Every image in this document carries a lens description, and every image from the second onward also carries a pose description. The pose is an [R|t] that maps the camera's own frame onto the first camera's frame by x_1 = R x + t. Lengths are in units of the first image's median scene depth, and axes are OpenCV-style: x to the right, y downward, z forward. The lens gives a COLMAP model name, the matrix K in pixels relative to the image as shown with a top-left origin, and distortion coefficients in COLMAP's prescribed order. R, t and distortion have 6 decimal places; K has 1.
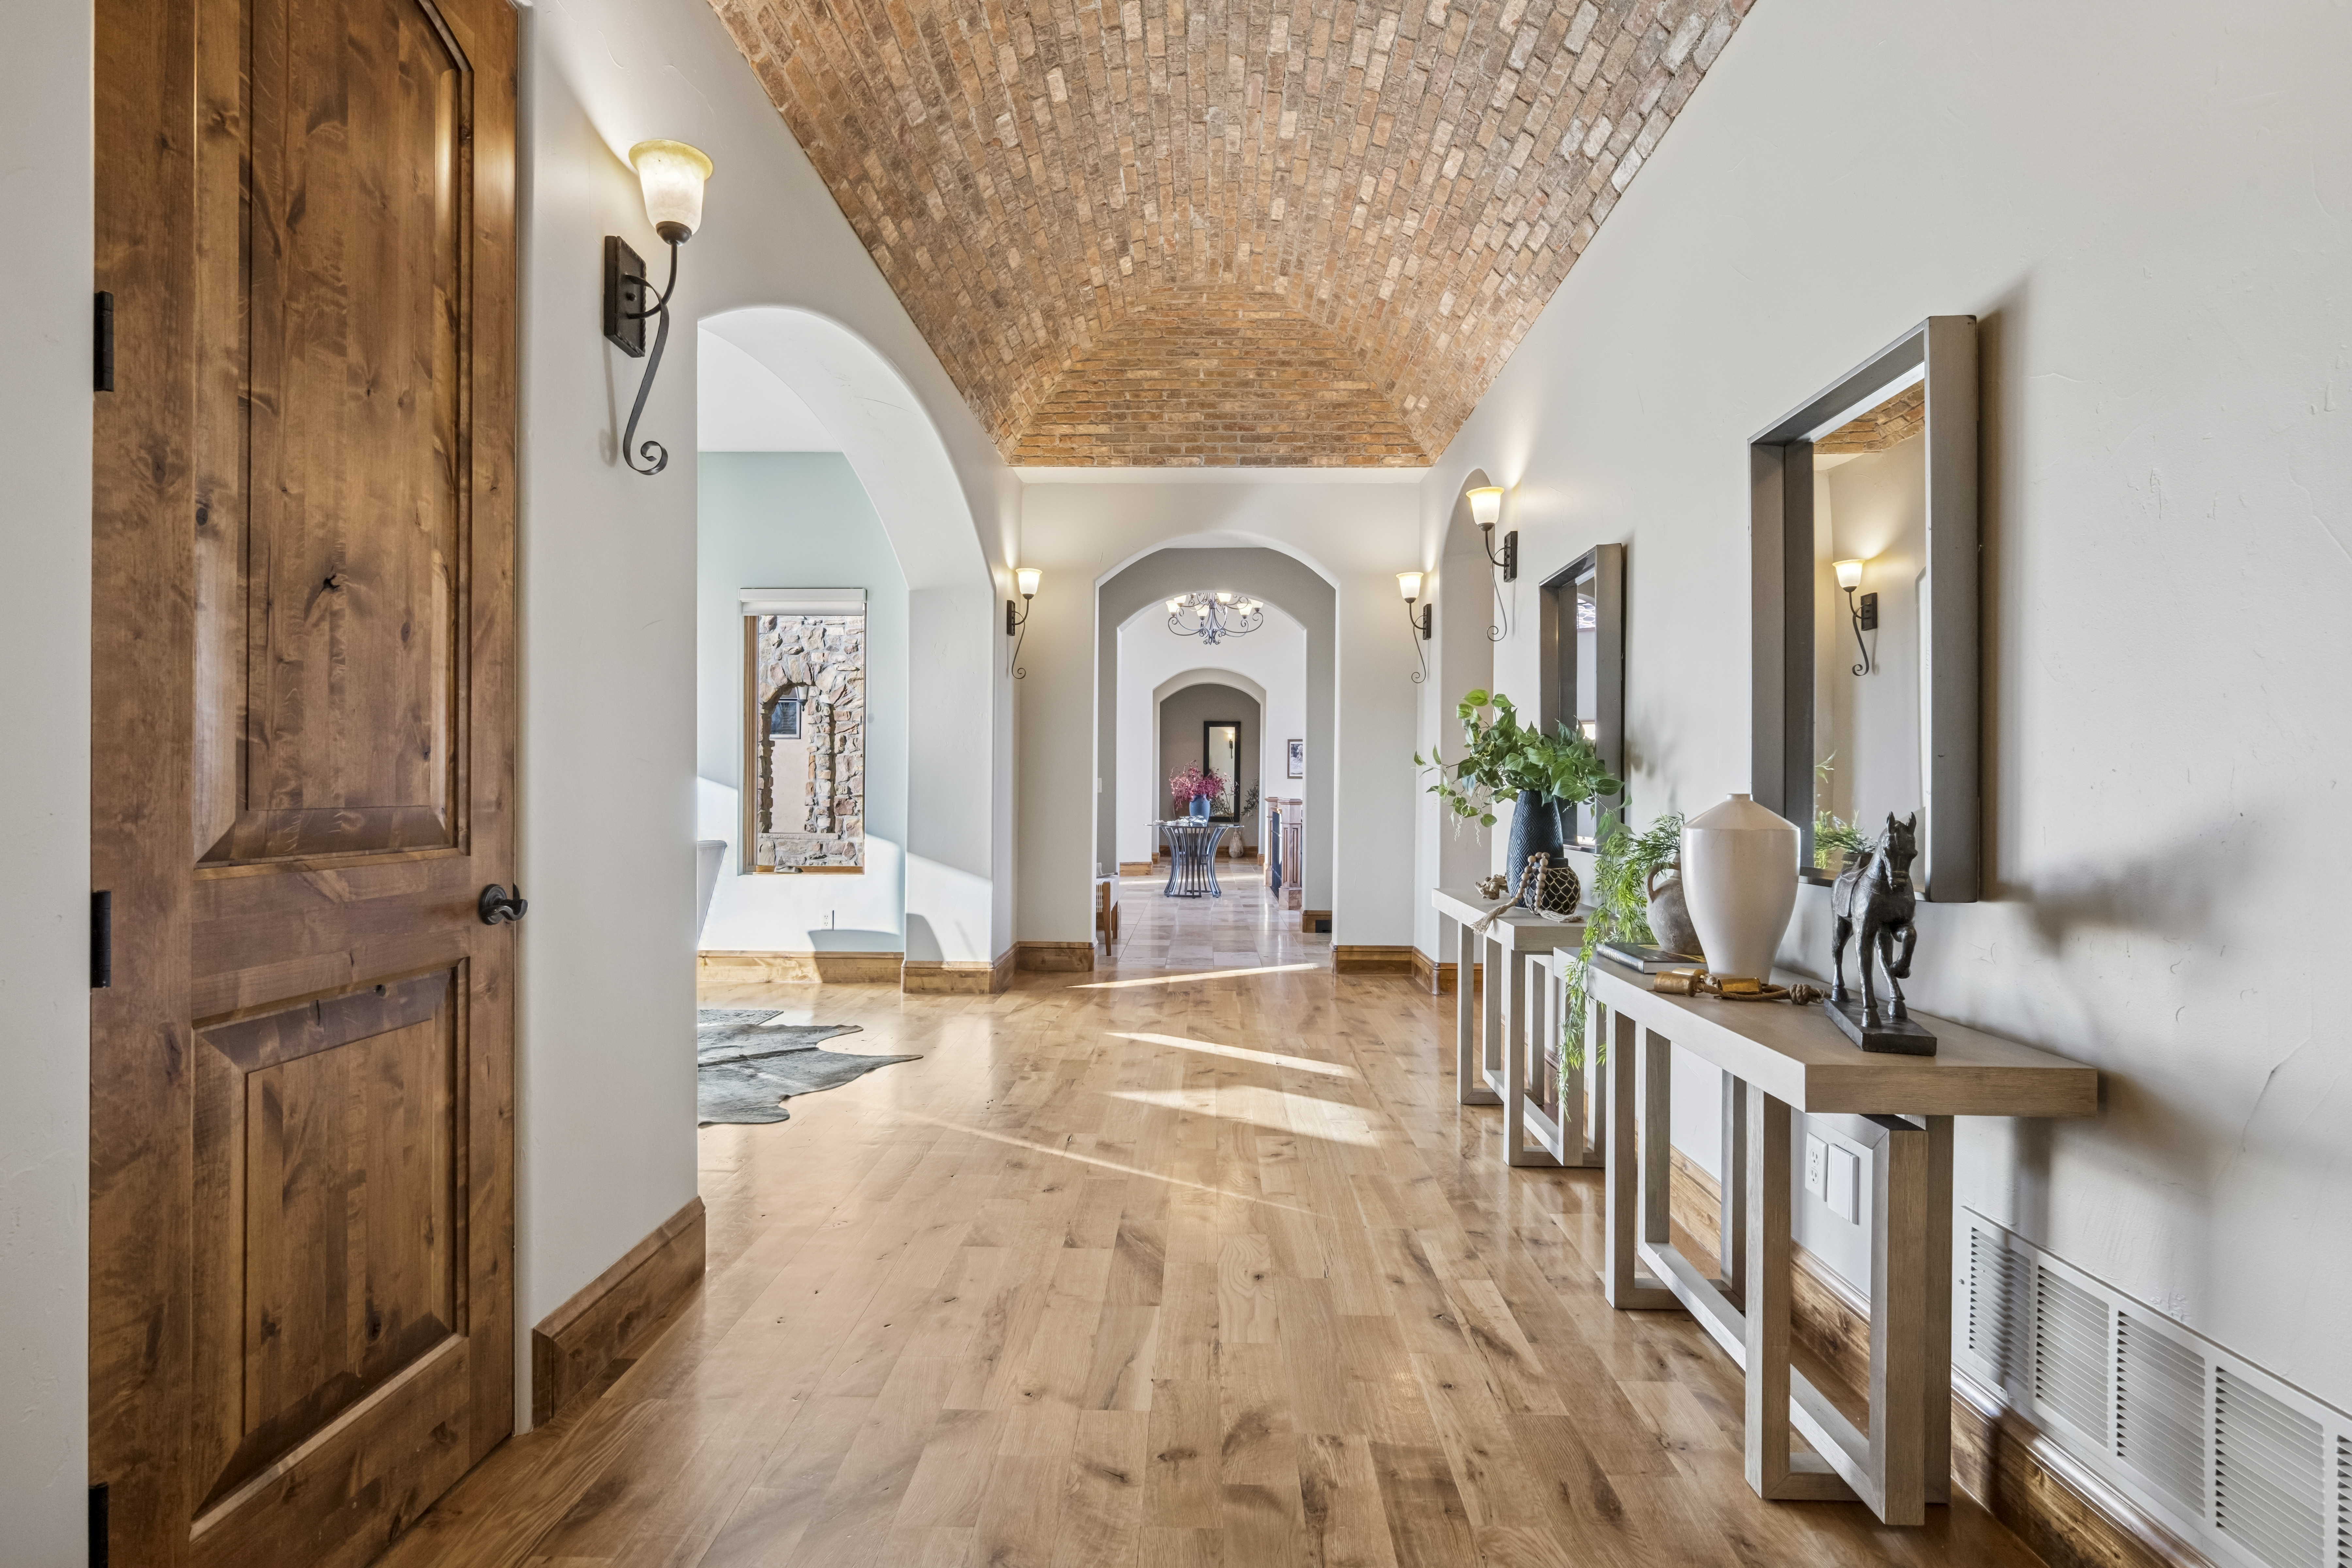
lens RADIAL K [[1153.5, 0, 1176.0], [0, 1153.5, 784.0], [0, 0, 1]] dist [-0.000636, -0.000050]
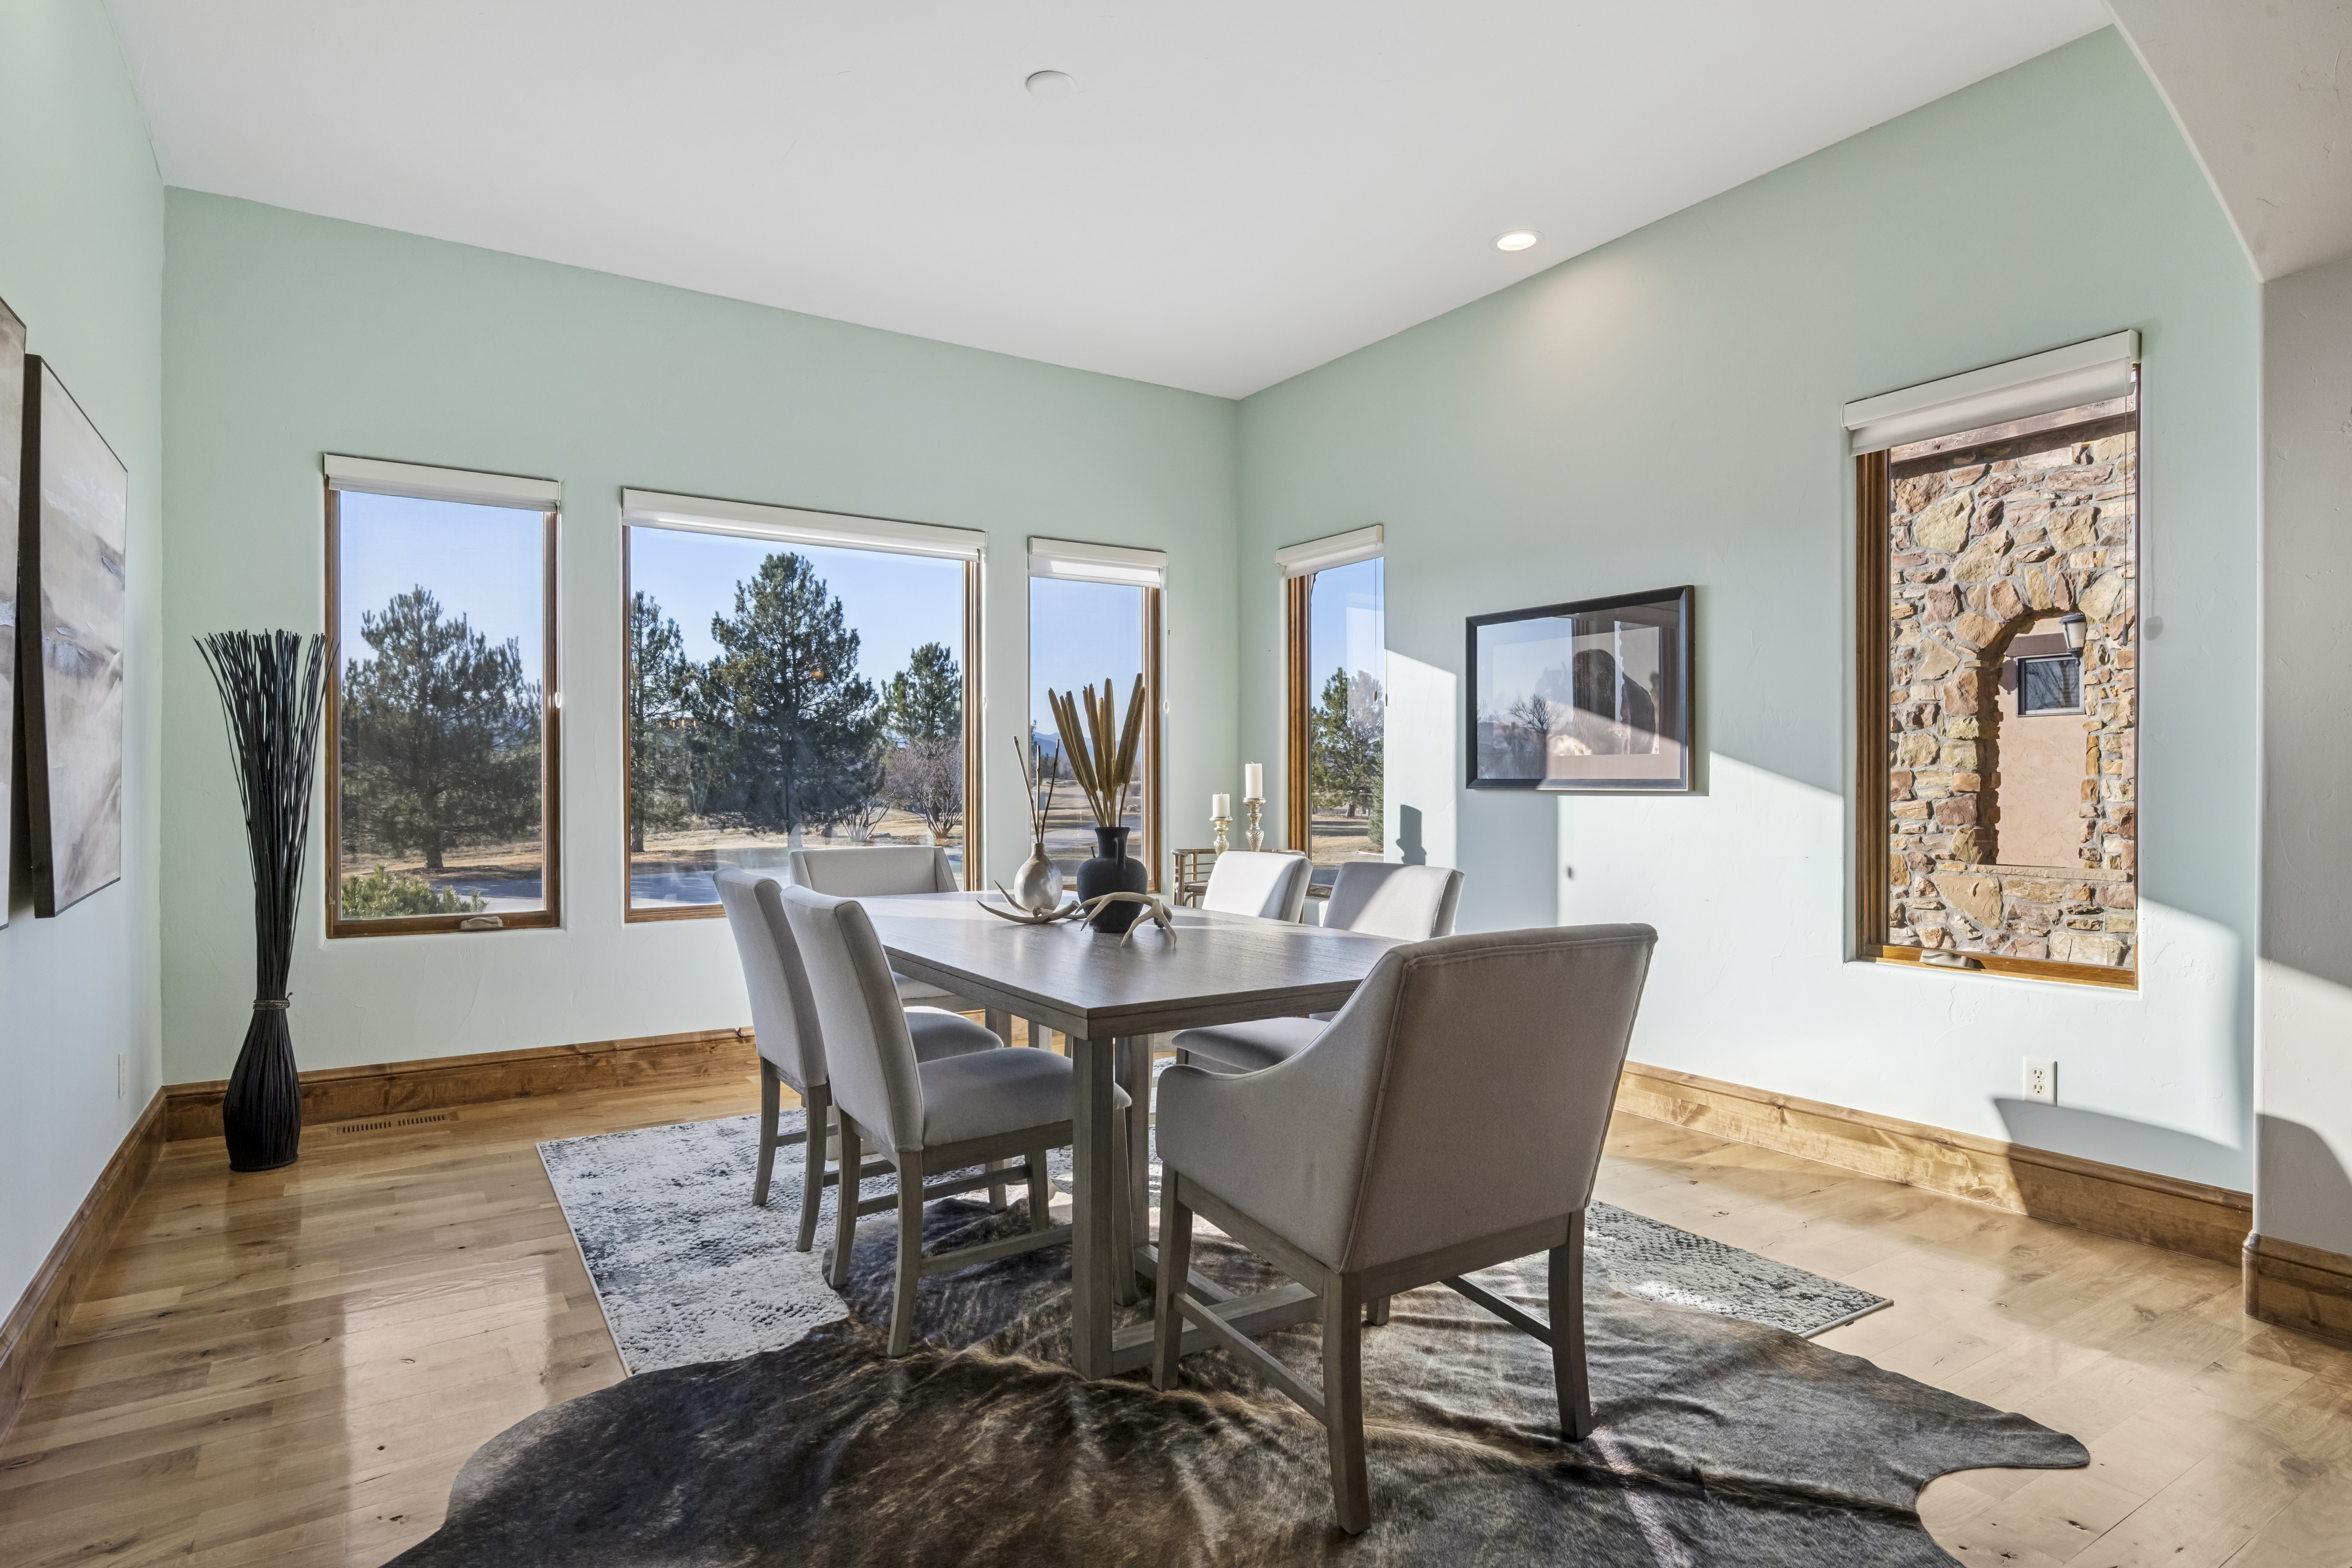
lens RADIAL K [[1257.0, 0, 1176.0], [0, 1257.0, 784.0], [0, 0, 1]] dist [0.000096, -0.000400]
pose [[0.571121, -0.001907, -0.820863, -0.089158], [0.002558, 0.999997, -0.000544, -0.000480], [0.820862, -0.001790, 0.571124, 0.434854]]
